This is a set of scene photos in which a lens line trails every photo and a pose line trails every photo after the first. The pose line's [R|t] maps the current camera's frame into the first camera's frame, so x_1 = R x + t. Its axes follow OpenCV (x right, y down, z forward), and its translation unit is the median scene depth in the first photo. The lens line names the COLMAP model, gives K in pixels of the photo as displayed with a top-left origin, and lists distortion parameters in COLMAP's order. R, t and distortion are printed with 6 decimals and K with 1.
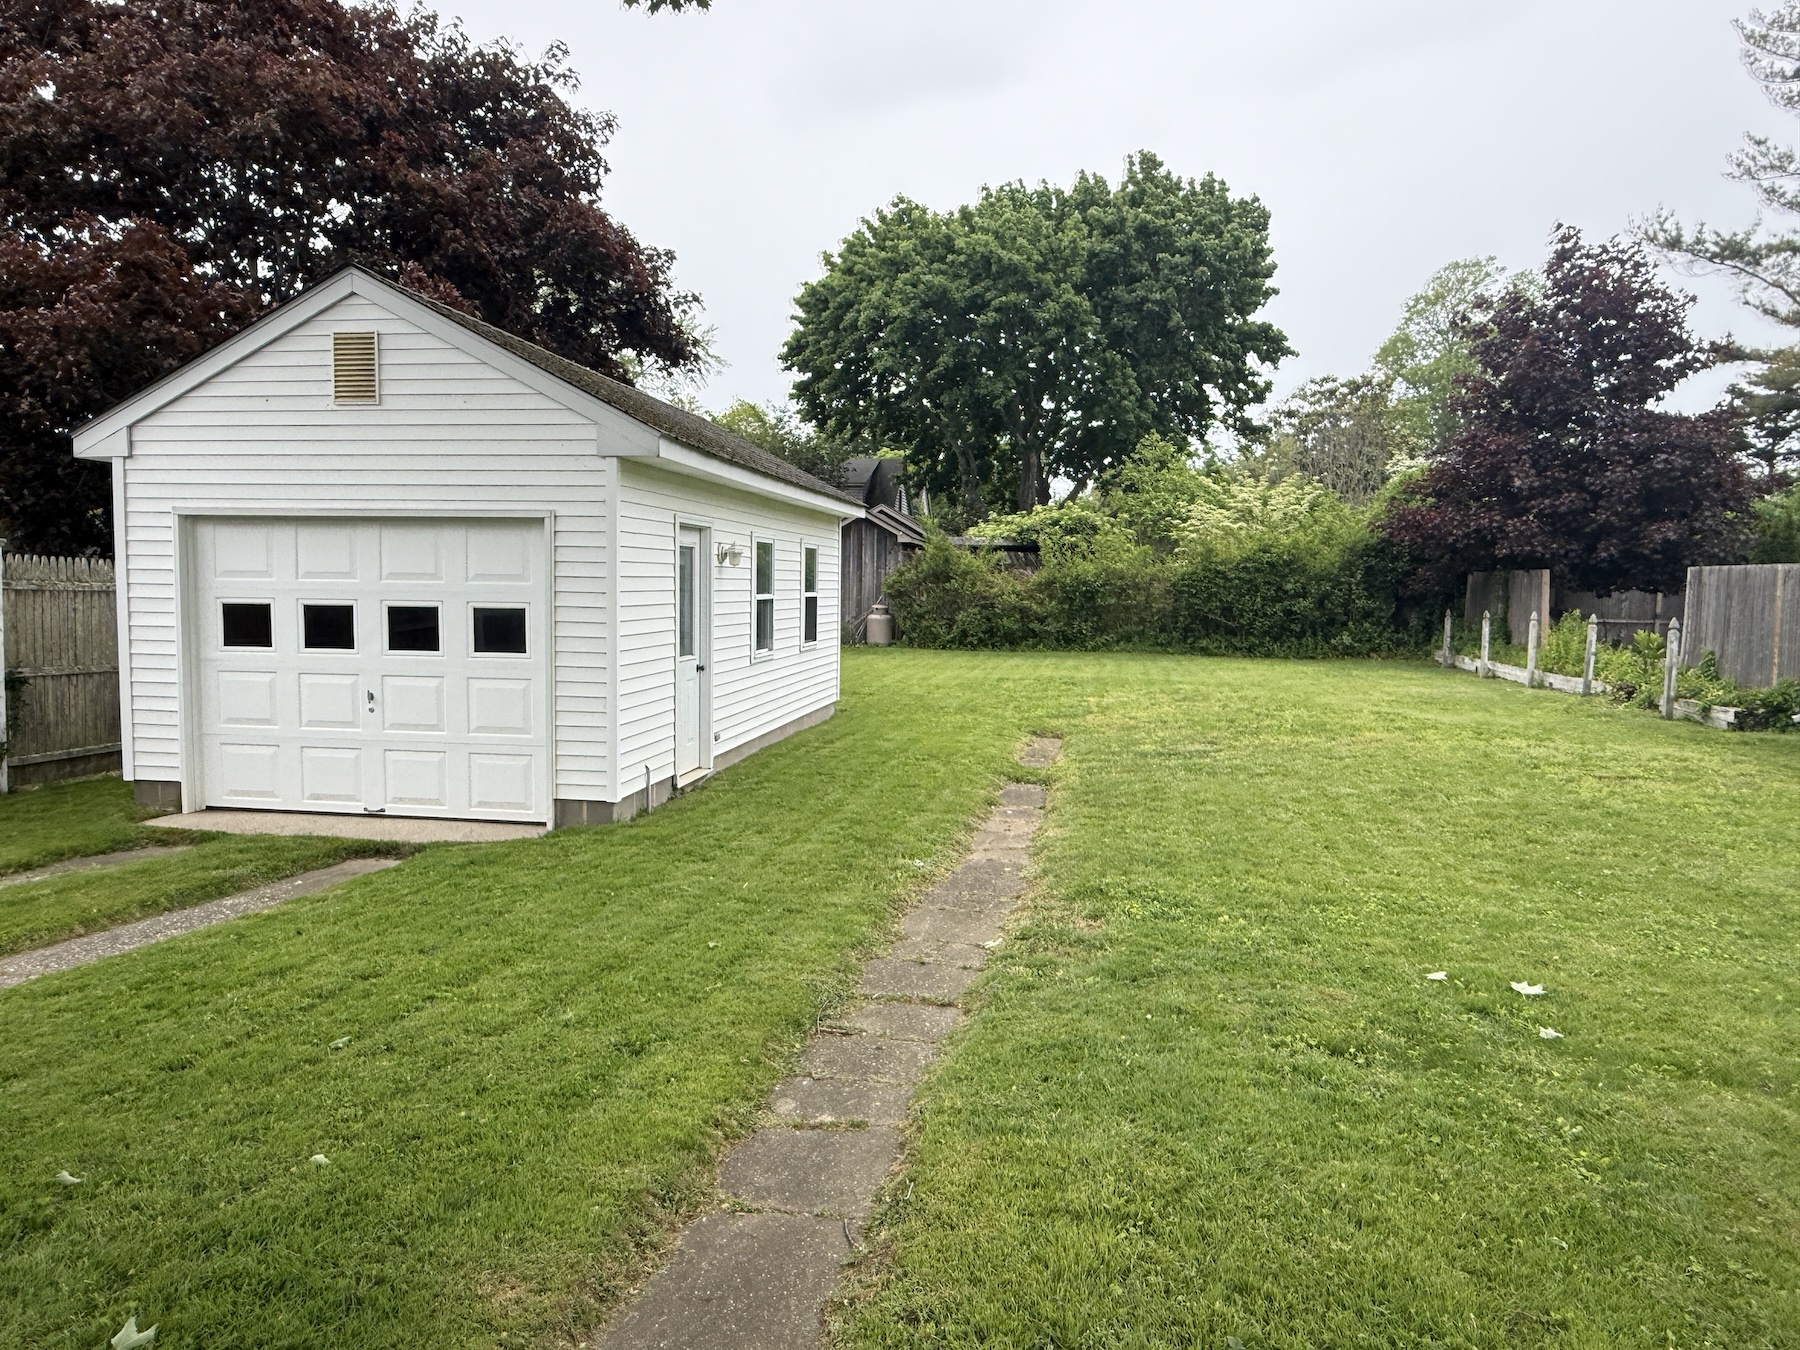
lens RADIAL K [[1239.9, 0, 900.7], [0, 1239.9, 670.7], [0, 0, 1]] dist [-0.009446, 0.000612]
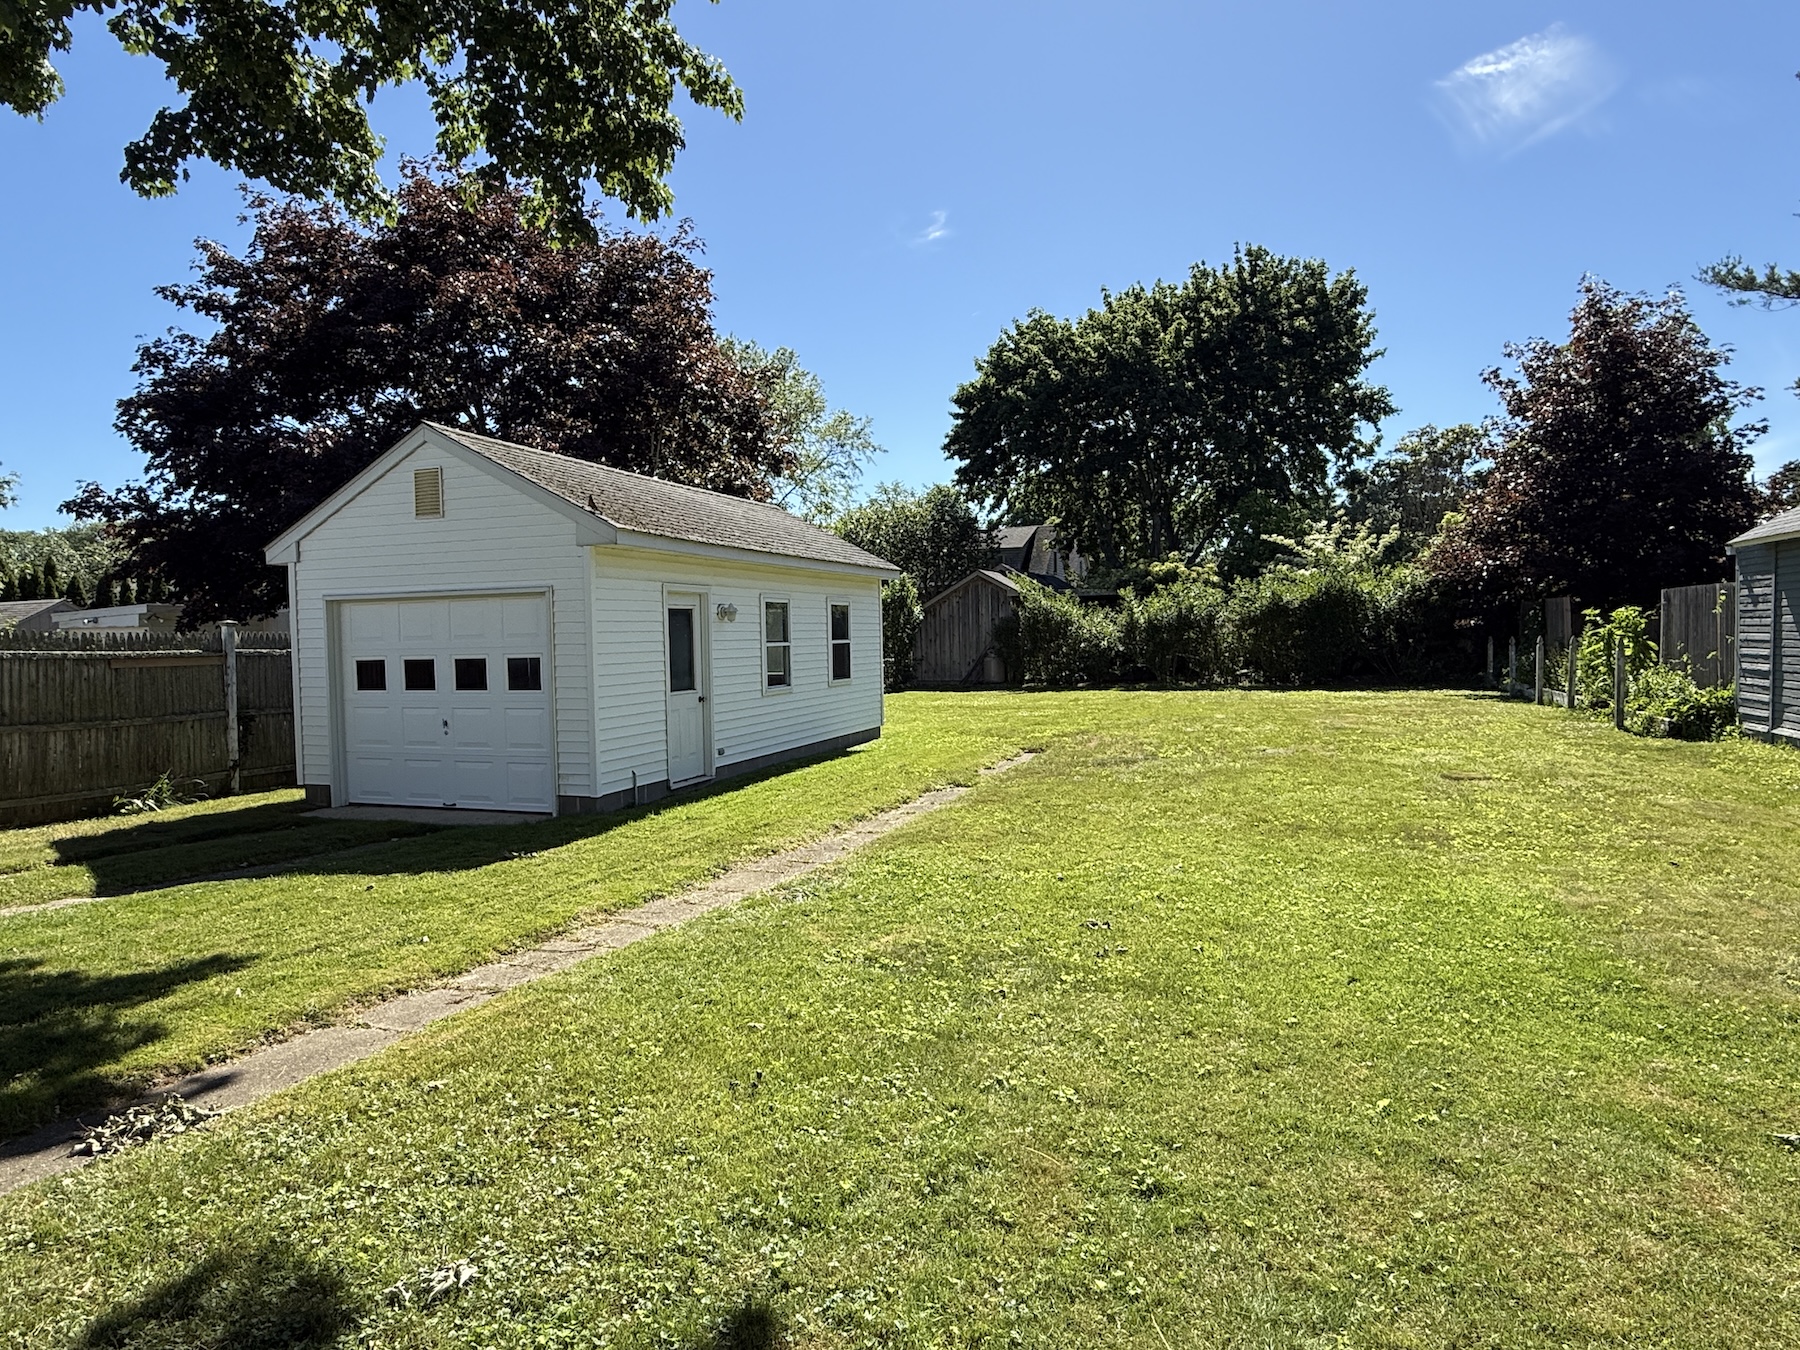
lens RADIAL K [[1051.2, 0, 901.4], [0, 1051.2, 679.5], [0, 0, 1]] dist [0.006362, 0.000586]
pose [[0.978720, -0.026000, -0.203547, 0.105584], [0.020494, 0.999366, -0.029112, 0.005250], [0.204175, 0.024321, 0.978632, -0.020535]]
